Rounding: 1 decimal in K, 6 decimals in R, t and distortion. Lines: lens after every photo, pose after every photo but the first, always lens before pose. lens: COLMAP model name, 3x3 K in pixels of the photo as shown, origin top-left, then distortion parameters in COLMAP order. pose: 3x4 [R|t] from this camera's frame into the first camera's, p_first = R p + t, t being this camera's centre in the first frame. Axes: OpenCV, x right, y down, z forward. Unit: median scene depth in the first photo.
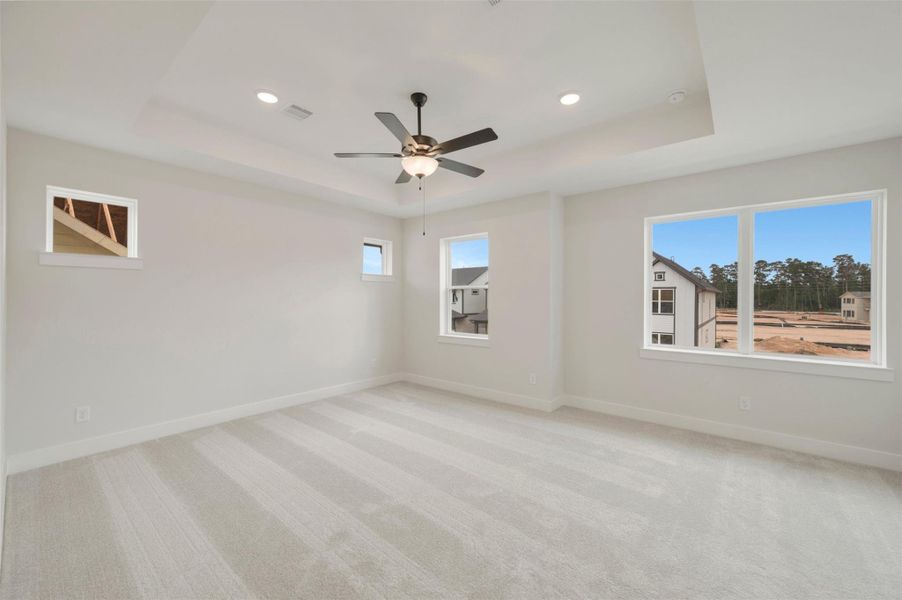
lens RADIAL K [[356.5, 0, 455.3], [0, 356.5, 292.7], [0, 0, 1]] dist [0.001069, 0.000237]
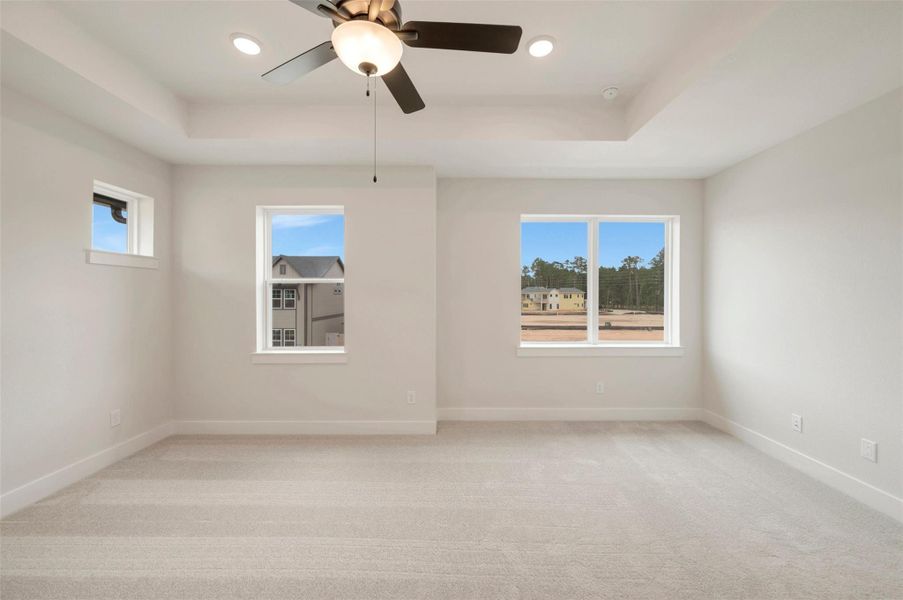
lens RADIAL K [[359.2, 0, 451.8], [0, 359.2, 290.7], [0, 0, 1]] dist [-0.002365, 0.000192]
pose [[0.774535, 0.006076, 0.632502, -0.201898], [-0.007626, 0.999971, -0.000268, 0.002868], [-0.632485, -0.004616, 0.774558, 0.292807]]
